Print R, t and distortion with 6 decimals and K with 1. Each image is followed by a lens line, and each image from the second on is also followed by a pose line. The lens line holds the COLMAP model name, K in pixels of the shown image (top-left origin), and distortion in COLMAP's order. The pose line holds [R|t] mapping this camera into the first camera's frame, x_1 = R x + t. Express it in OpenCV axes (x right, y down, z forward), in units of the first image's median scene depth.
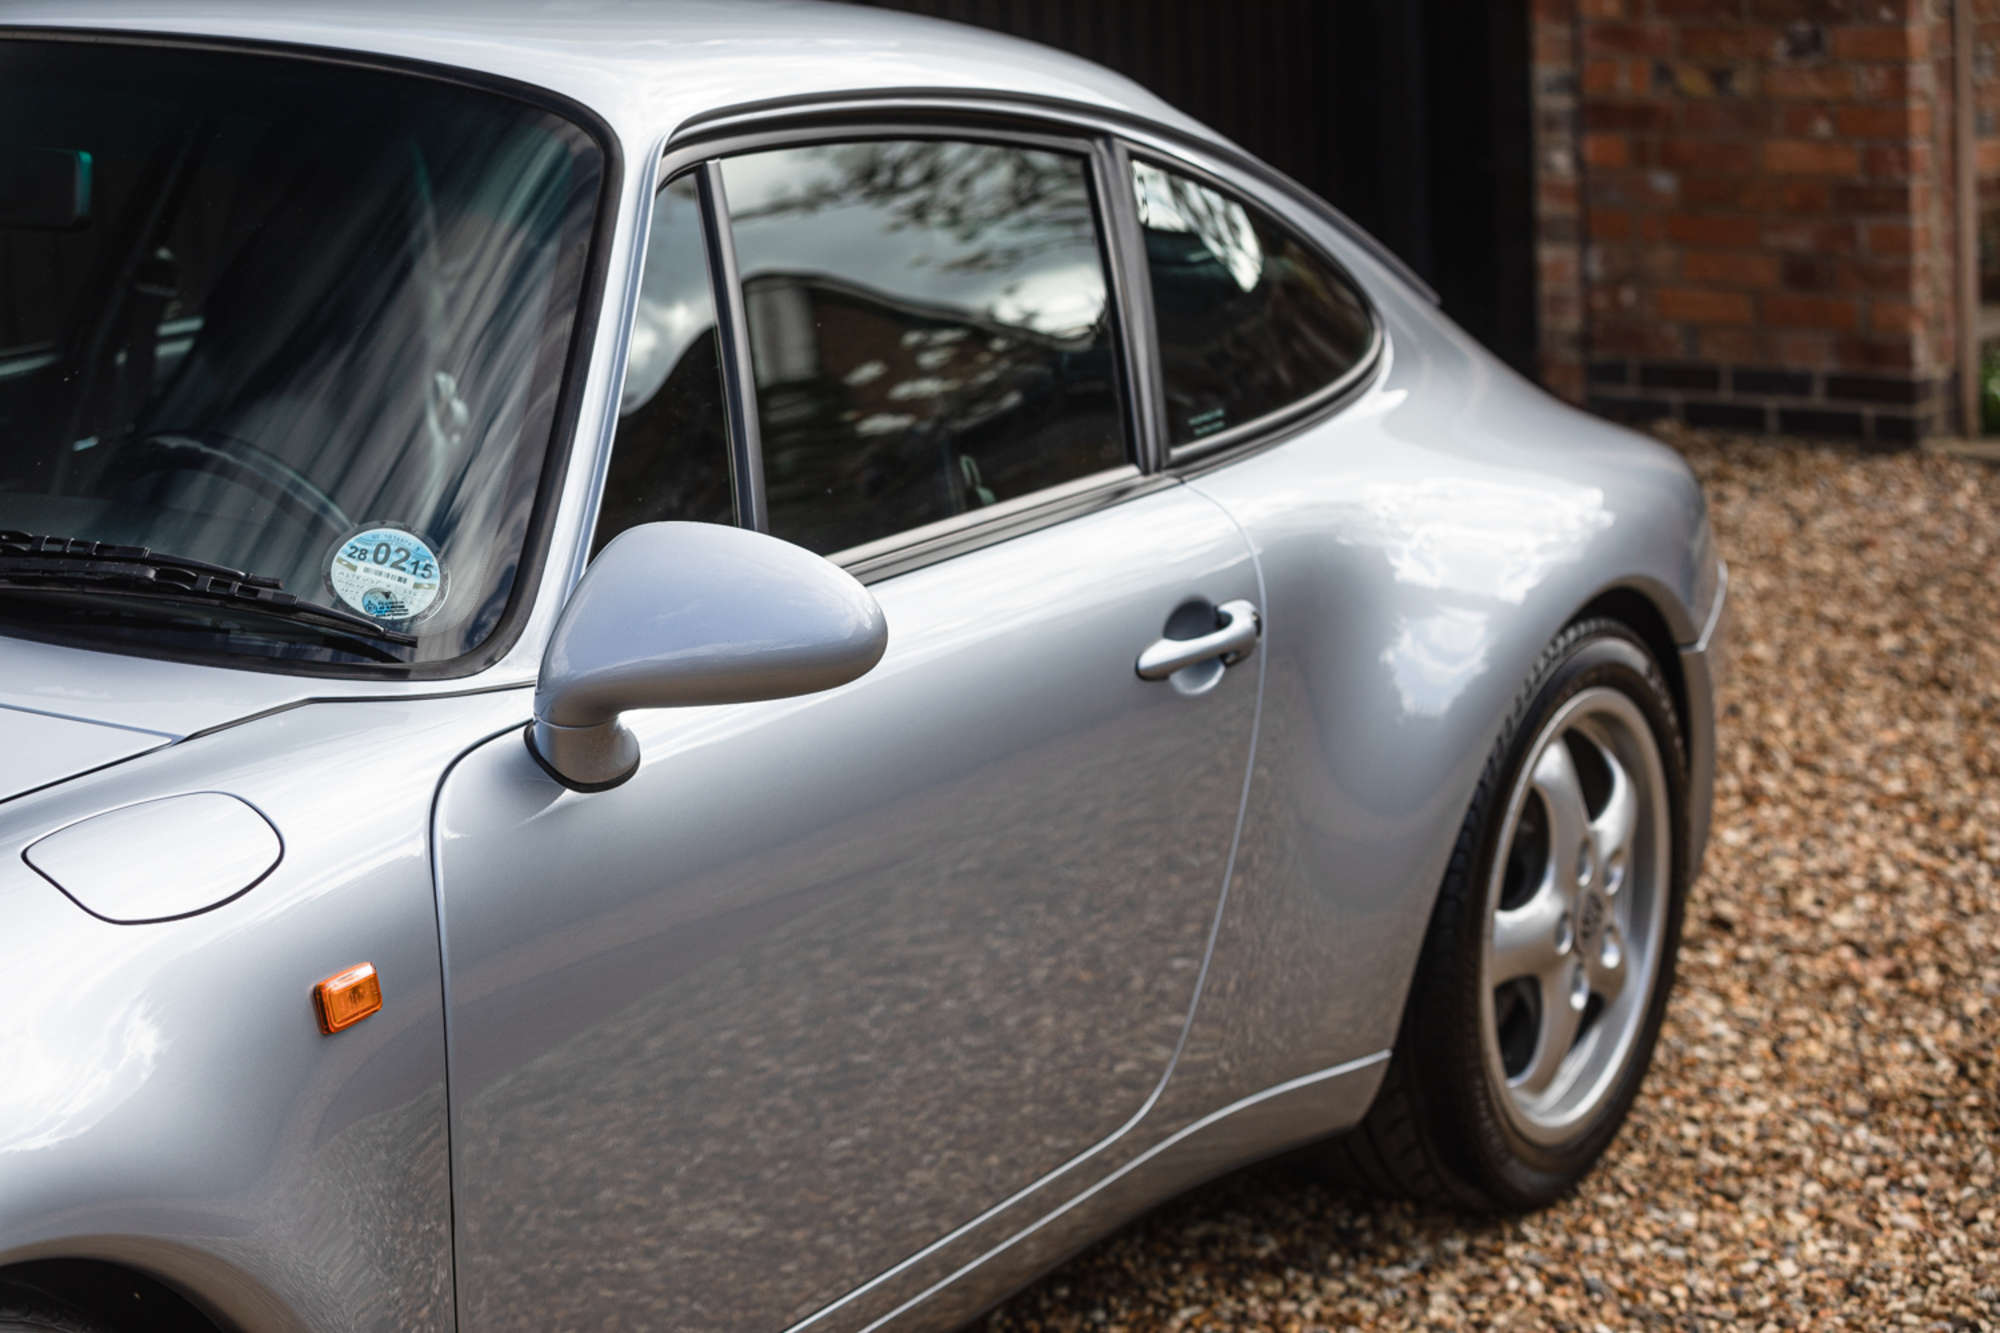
lens RADIAL K [[4220.2, 0, 1000.0], [0, 4220.2, 666.5], [0, 0, 1]] dist [-0.287089, -0.130748]
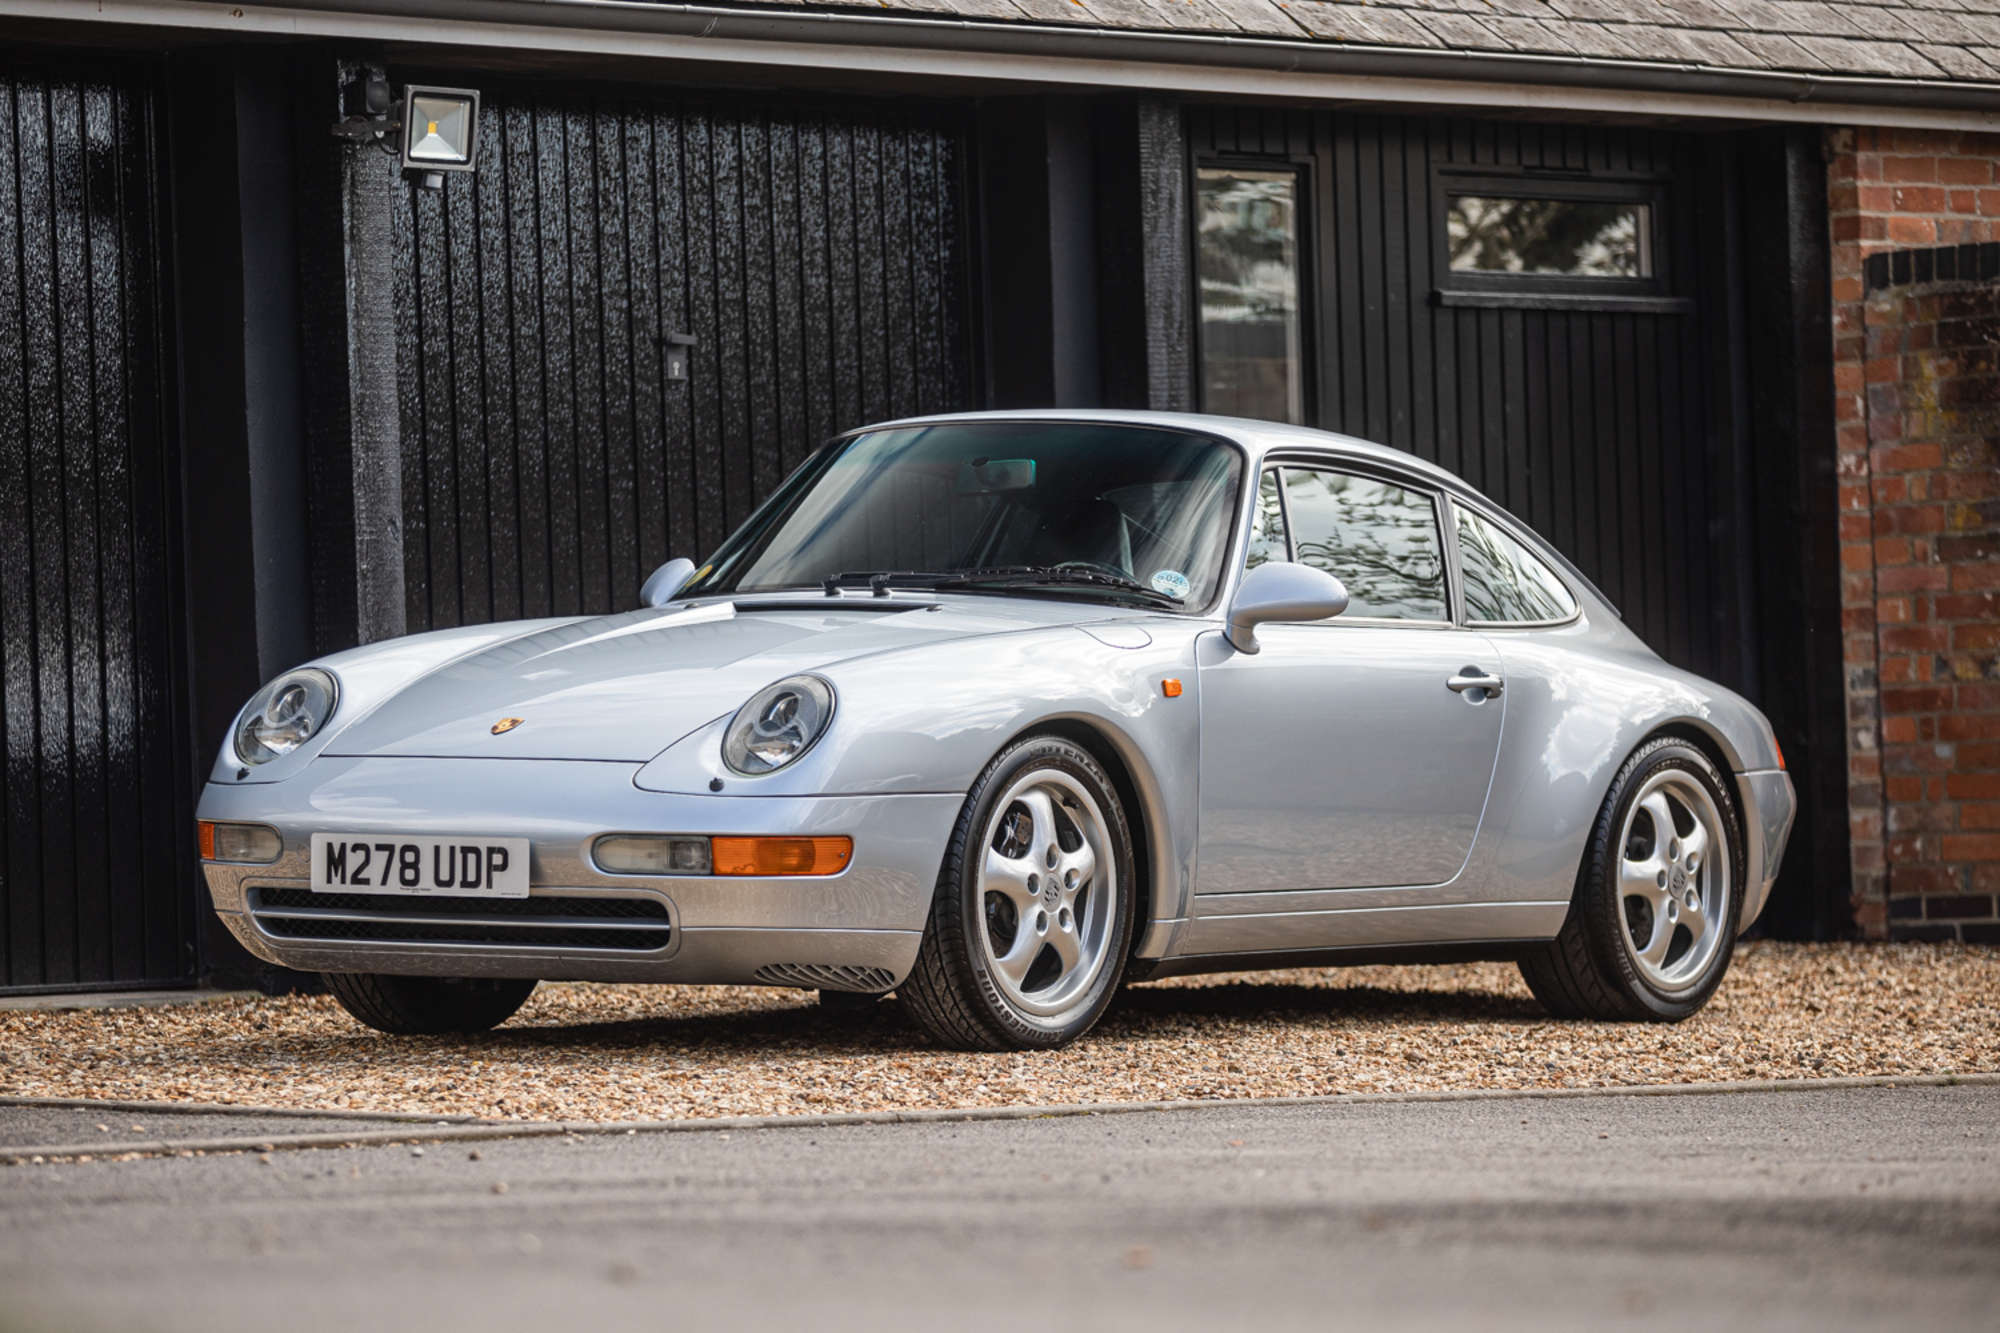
lens RADIAL K [[9727.4, 0, 1000.0], [0, 9727.4, 666.5], [0, 0, 1]] dist [1.055047, -2.971316]
pose [[0.998552, 0.009901, -0.052879, 0.059514], [-0.021811, 0.973020, -0.229686, 1.065515], [0.049178, 0.230507, 0.971827, -3.710672]]
